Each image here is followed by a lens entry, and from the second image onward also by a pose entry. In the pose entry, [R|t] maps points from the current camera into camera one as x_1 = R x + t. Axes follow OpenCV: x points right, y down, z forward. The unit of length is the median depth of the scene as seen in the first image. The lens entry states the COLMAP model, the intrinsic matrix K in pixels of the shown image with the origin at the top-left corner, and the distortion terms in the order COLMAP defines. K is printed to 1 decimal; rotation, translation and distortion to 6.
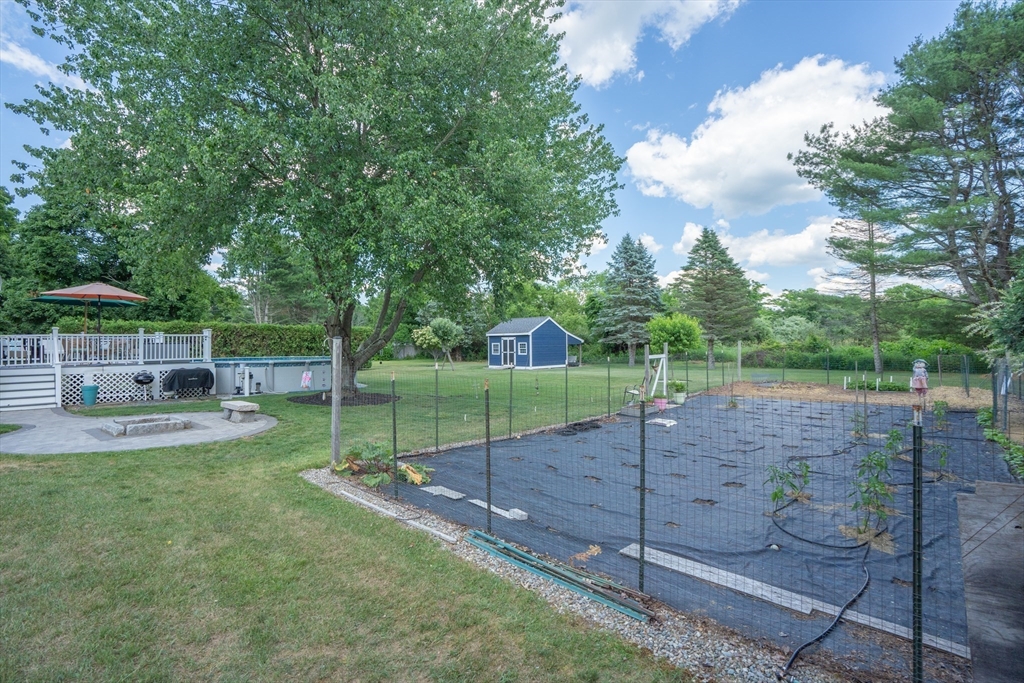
lens RADIAL K [[477.7, 0, 513.5], [0, 477.7, 341.1], [0, 0, 1]] dist [-0.050256, 0.010712]
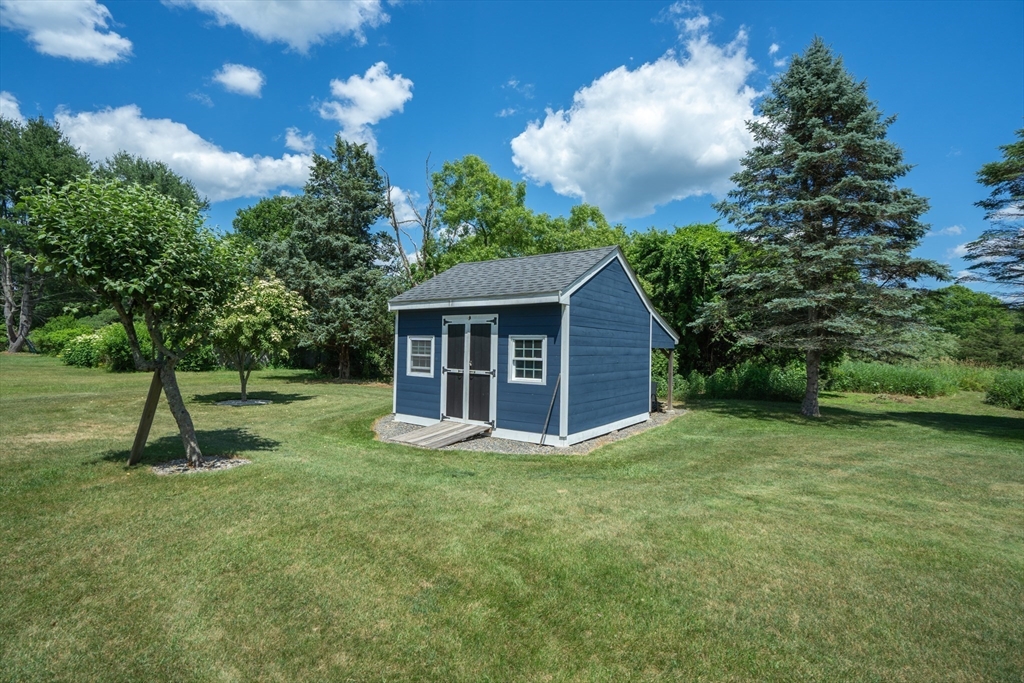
lens RADIAL K [[477.7, 0, 520.0], [0, 477.7, 334.1], [0, 0, 1]] dist [-0.050256, 0.010712]
pose [[0.988232, 0.034931, 0.148920, -0.021867], [-0.032629, 0.999308, -0.017872, 0.006913], [-0.149441, 0.012802, 0.988688, 0.740101]]
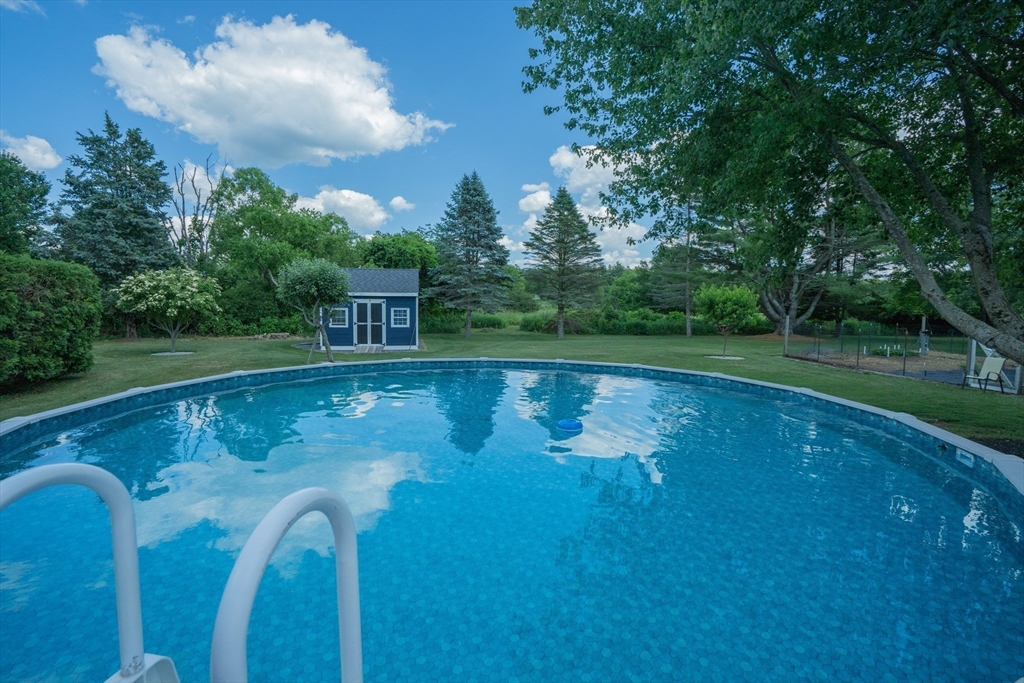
lens RADIAL K [[477.7, 0, 521.3], [0, 477.7, 340.5], [0, 0, 1]] dist [-0.050256, 0.010712]
pose [[0.568253, -0.048039, 0.821450, -0.400825], [-0.030045, 0.996417, 0.079055, -0.008967], [-0.822305, -0.069604, 0.564774, 0.499065]]
